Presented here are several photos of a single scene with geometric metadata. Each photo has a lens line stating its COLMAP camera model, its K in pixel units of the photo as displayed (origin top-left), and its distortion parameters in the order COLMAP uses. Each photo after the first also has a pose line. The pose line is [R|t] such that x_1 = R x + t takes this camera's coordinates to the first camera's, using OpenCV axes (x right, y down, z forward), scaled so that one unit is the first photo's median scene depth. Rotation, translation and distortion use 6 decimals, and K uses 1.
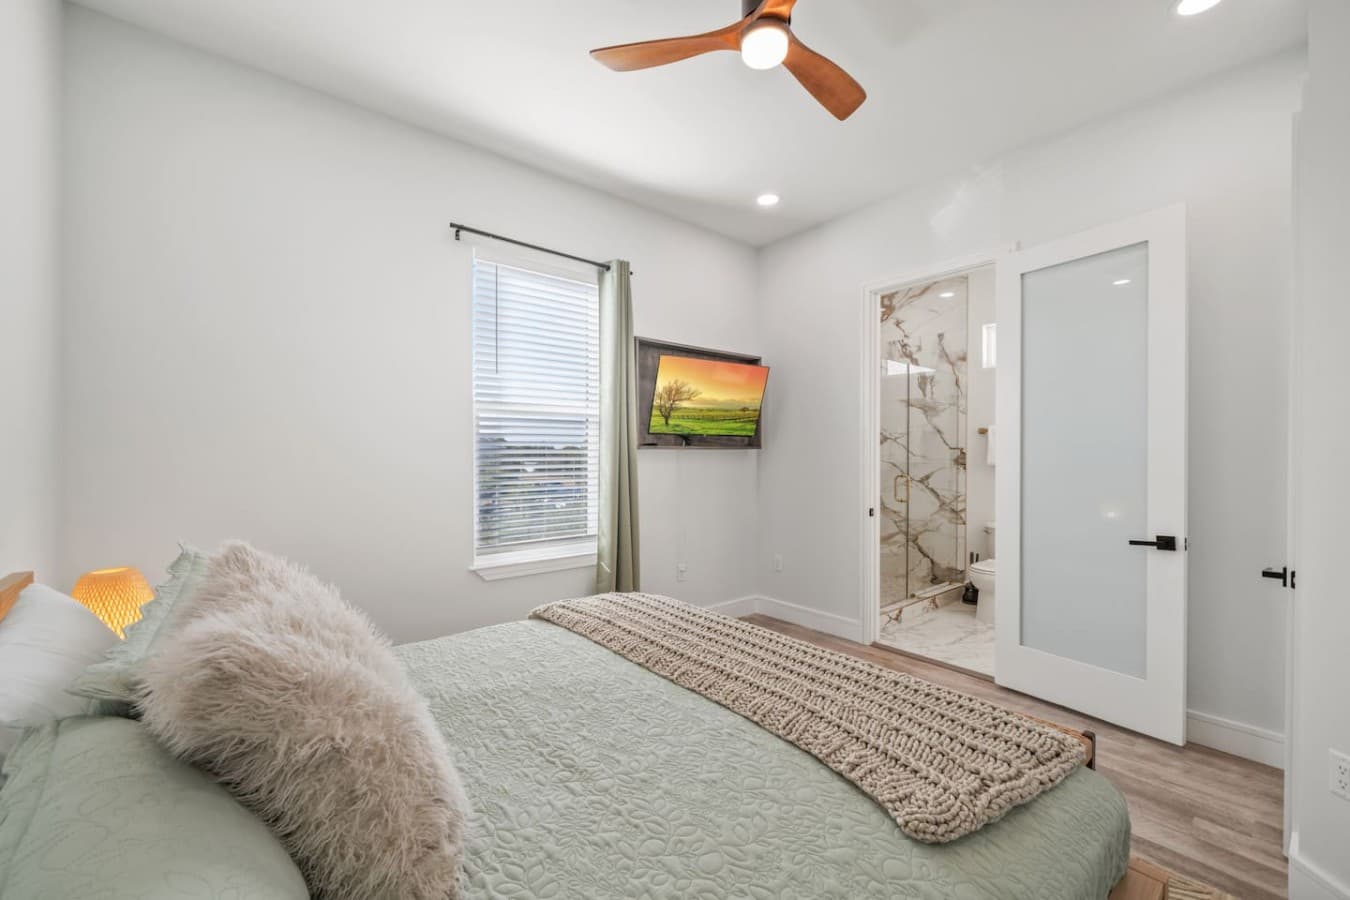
lens RADIAL K [[522.1, 0, 671.8], [0, 522.1, 459.9], [0, 0, 1]] dist [0.000108, 0.000018]
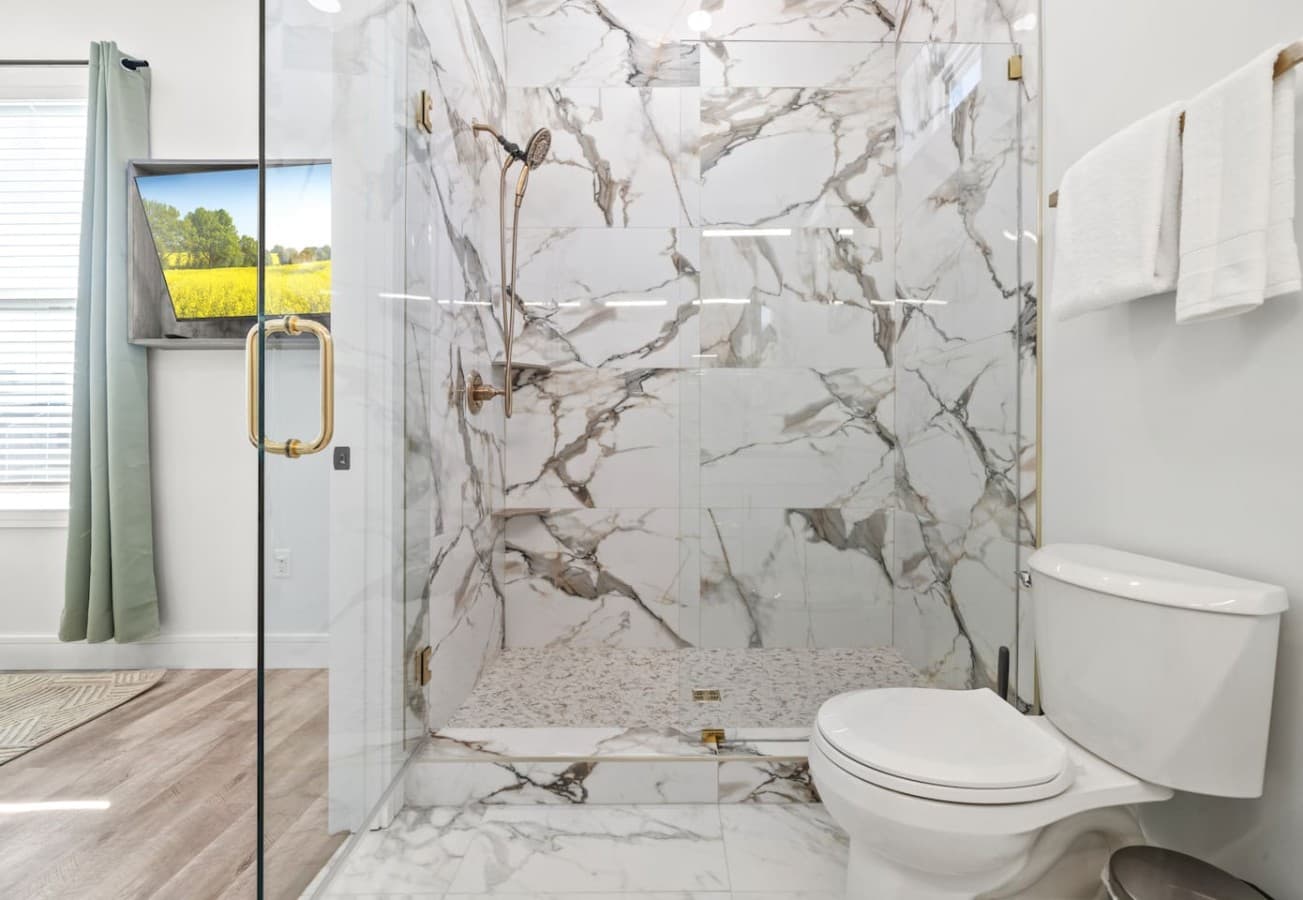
lens RADIAL K [[559.3, 0, 656.5], [0, 559.3, 441.3], [0, 0, 1]] dist [0.002472, -0.000009]
pose [[0.782638, -0.002039, -0.622474, 0.571993], [-0.000467, 0.999992, -0.003862, 0.064656], [0.622477, 0.003313, 0.782631, 0.608530]]
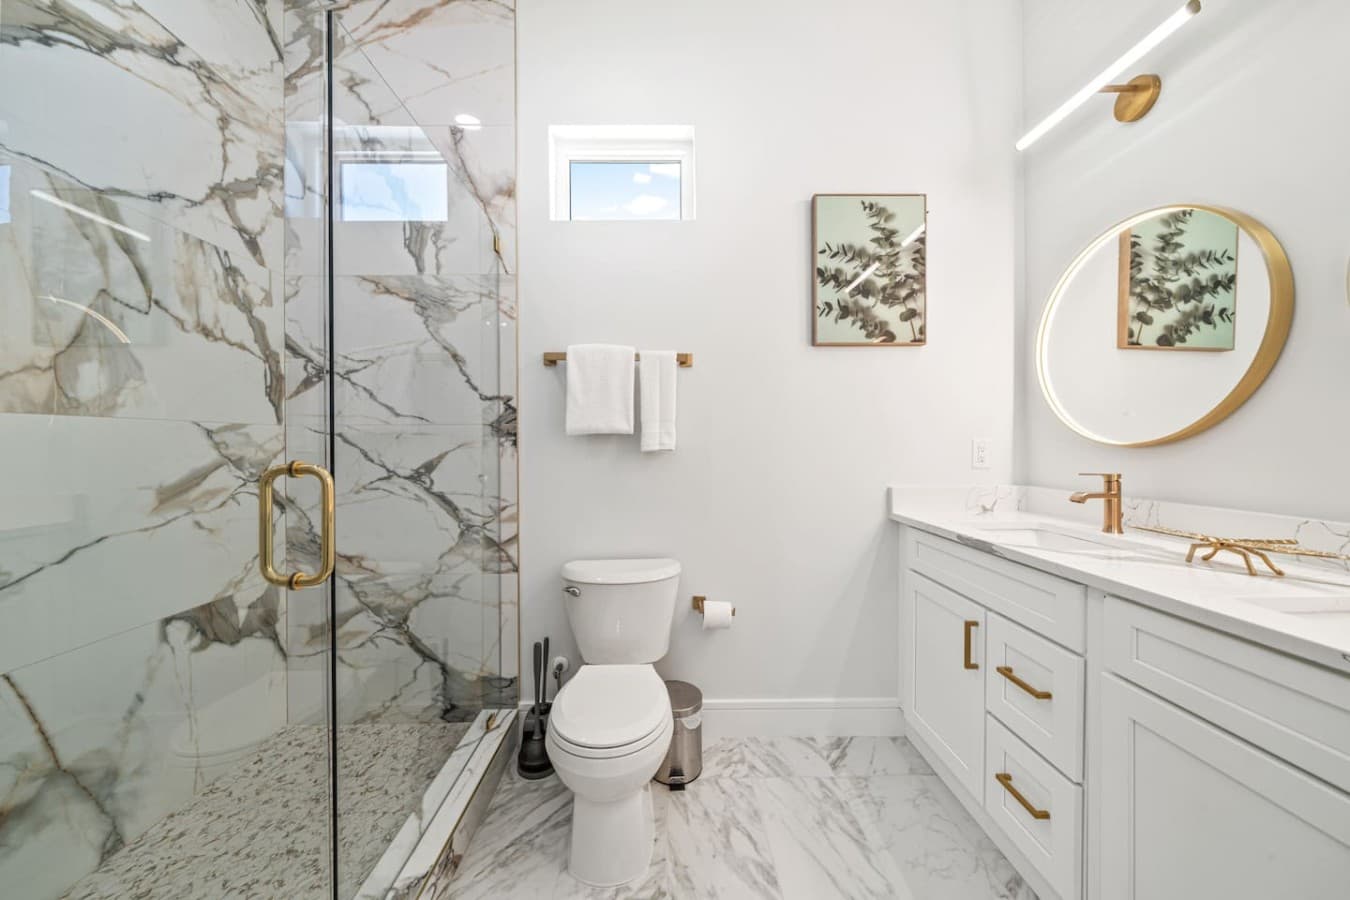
lens RADIAL K [[465.9, 0, 675.9], [0, 465.9, 444.6], [0, 0, 1]] dist [-0.001934, 0.000069]
pose [[0.605530, -0.010293, 0.795756, 0.321938], [0.011848, 0.999922, 0.003918, 0.016482], [-0.795734, 0.007056, 0.605605, 0.636511]]
